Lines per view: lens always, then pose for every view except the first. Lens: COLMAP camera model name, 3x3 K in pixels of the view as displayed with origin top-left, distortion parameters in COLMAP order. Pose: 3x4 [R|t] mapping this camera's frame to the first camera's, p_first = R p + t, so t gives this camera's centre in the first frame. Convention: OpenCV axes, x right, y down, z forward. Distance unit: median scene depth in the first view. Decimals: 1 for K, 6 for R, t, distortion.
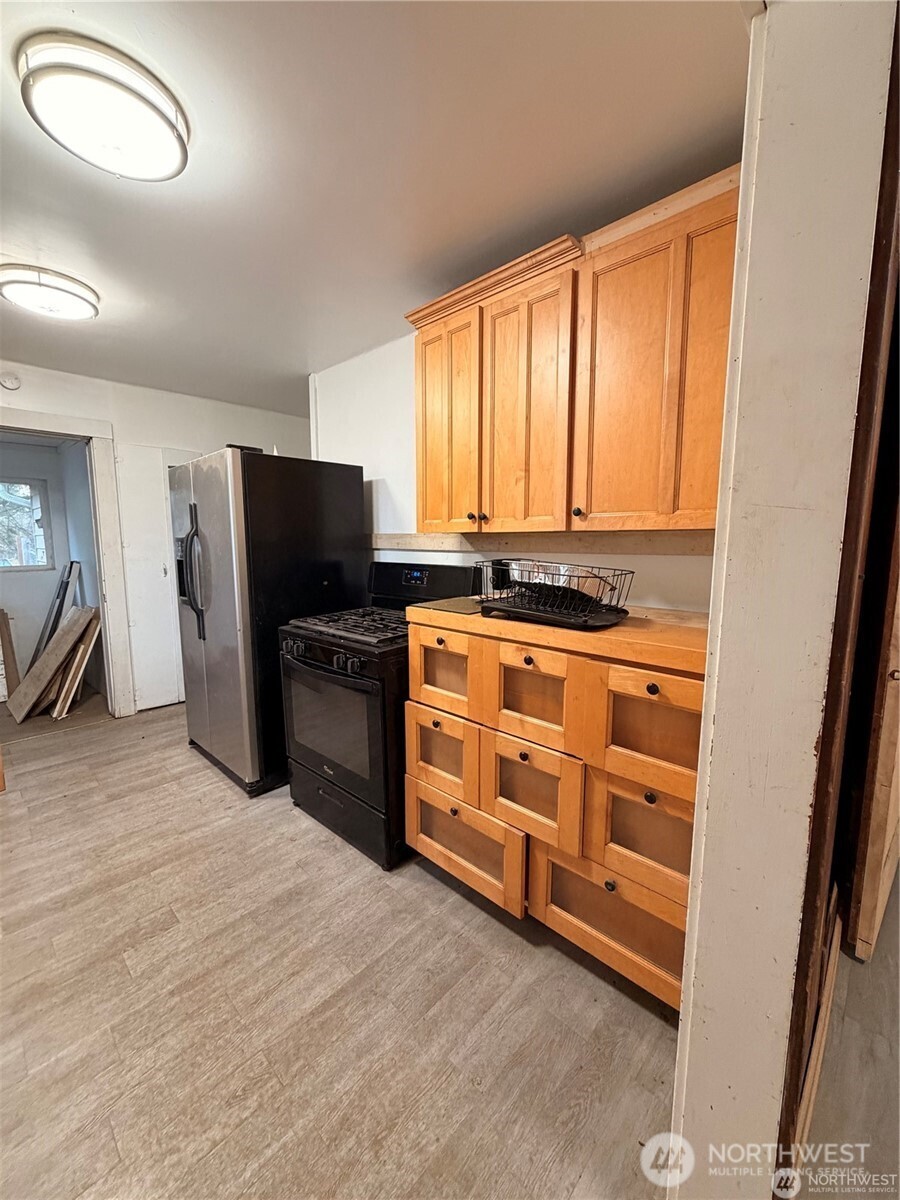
lens RADIAL K [[480.6, 0, 447.8], [0, 480.6, 597.7], [0, 0, 1]] dist [0.002844, 0.000735]
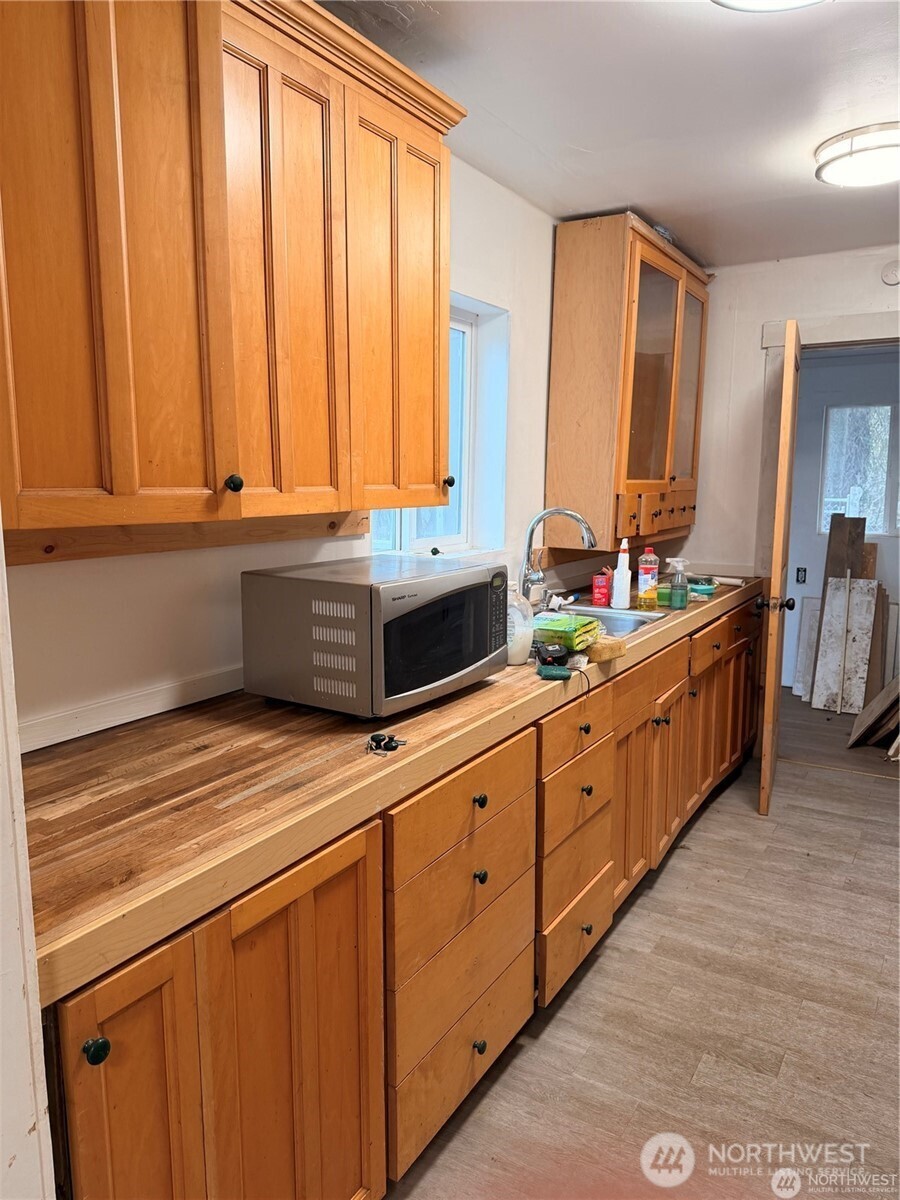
lens RADIAL K [[851.5, 0, 449.7], [0, 851.5, 604.9], [0, 0, 1]] dist [0.042924, 0.000188]
pose [[0.228516, 0.145931, -0.962541, 0.344270], [-0.118419, 0.985527, 0.121302, -0.067157], [0.966311, 0.086264, 0.242489, 0.154034]]
